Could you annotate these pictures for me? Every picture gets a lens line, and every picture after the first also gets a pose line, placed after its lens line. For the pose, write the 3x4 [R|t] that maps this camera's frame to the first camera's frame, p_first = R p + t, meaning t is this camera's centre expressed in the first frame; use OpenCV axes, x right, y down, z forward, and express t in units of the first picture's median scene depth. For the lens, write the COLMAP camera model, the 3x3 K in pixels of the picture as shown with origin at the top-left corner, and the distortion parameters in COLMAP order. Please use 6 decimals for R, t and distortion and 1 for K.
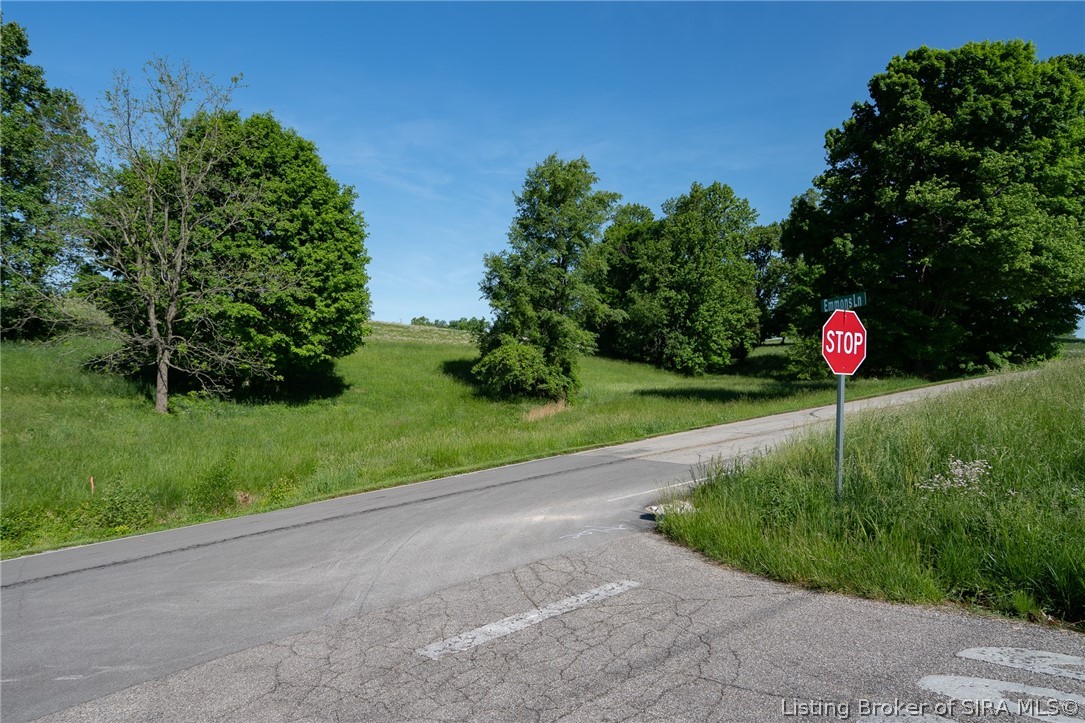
lens RADIAL K [[660.8, 0, 542.8], [0, 660.8, 358.9], [0, 0, 1]] dist [0.035629, -0.001237]
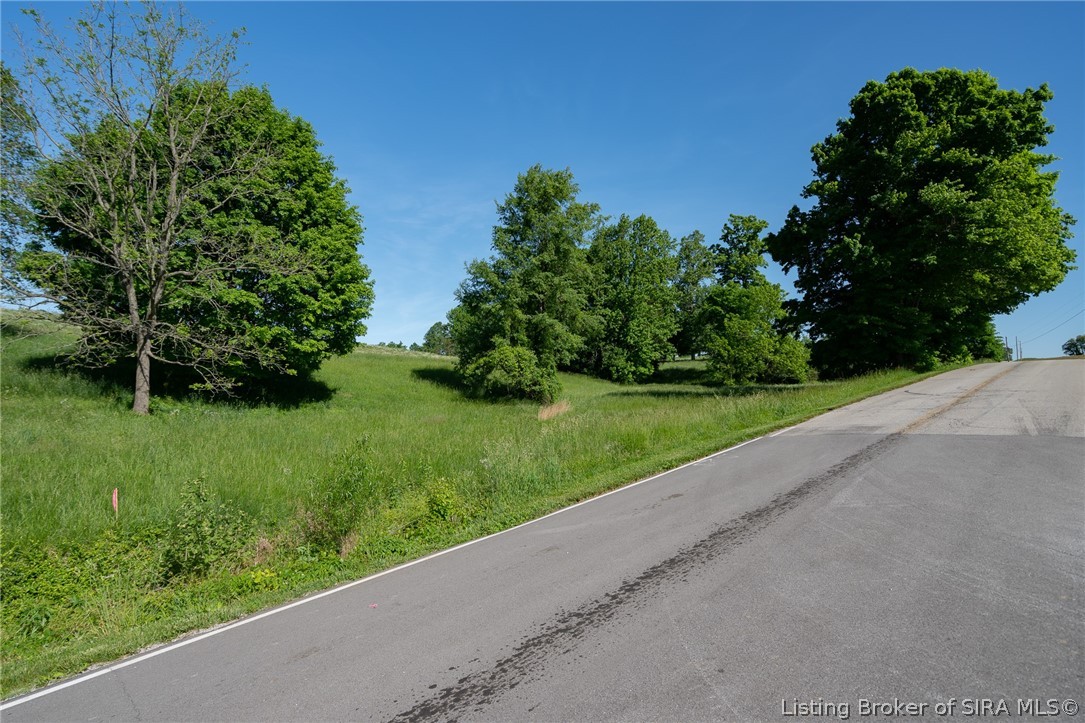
lens RADIAL K [[560.8, 0, 541.5], [0, 560.8, 361.4], [0, 0, 1]] dist [0.019234, 0.001379]
pose [[0.984930, -0.004230, 0.172903, -0.171240], [0.009954, 0.999430, -0.032250, 0.035379], [-0.172668, 0.033485, 0.984411, 0.185535]]
